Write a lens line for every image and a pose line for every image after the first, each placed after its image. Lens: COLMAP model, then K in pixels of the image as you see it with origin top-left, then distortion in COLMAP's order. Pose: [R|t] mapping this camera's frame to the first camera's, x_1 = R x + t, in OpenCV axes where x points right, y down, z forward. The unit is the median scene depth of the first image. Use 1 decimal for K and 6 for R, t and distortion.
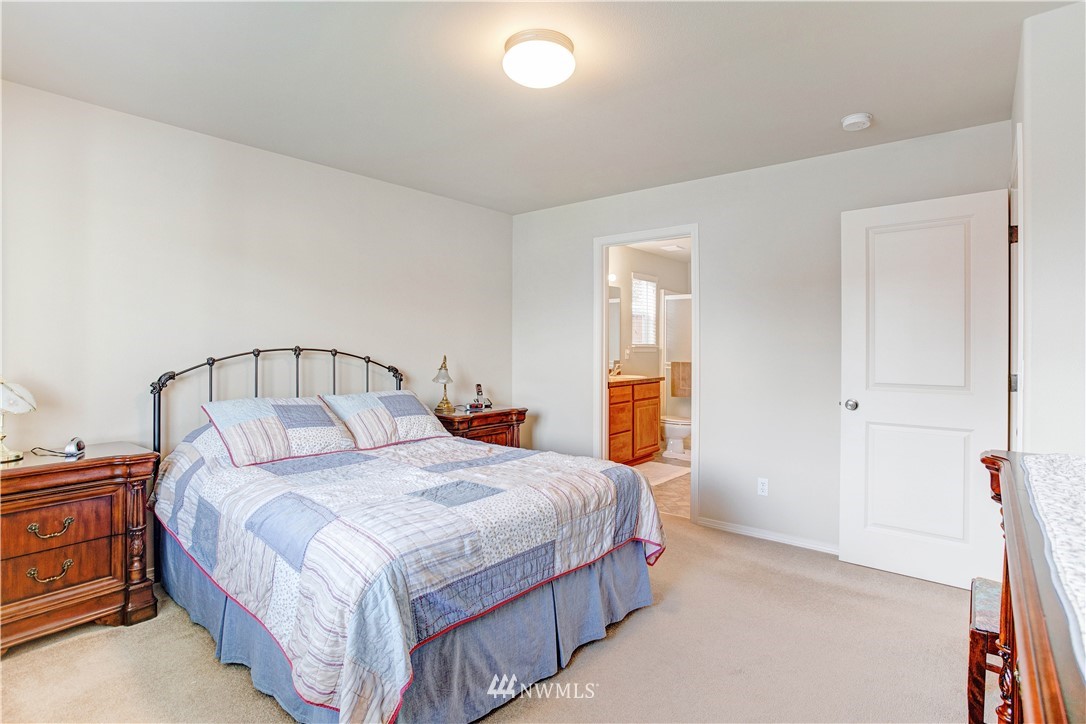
lens RADIAL K [[539.8, 0, 535.8], [0, 539.8, 356.9], [0, 0, 1]] dist [-0.047532, 0.024890]
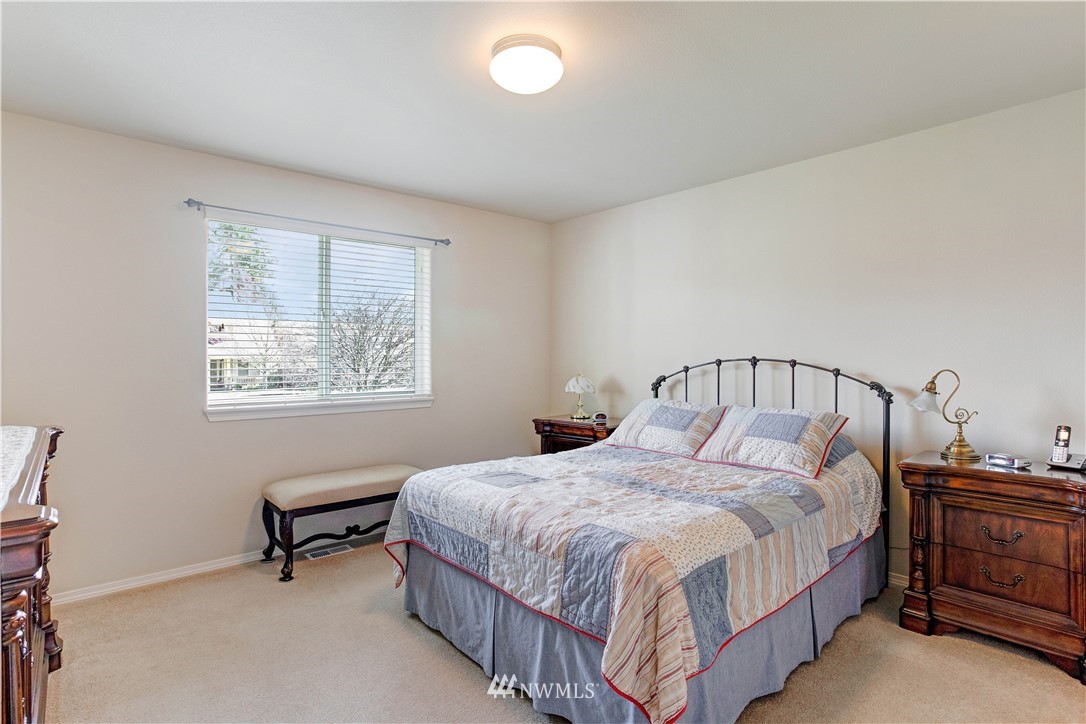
lens RADIAL K [[539.8, 0, 535.8], [0, 539.8, 356.9], [0, 0, 1]] dist [-0.047532, 0.024890]
pose [[-0.128000, -0.003924, -0.991766, 0.926759], [-0.016644, 0.999860, -0.001808, -0.015590], [0.991634, 0.016276, -0.128047, 1.083013]]
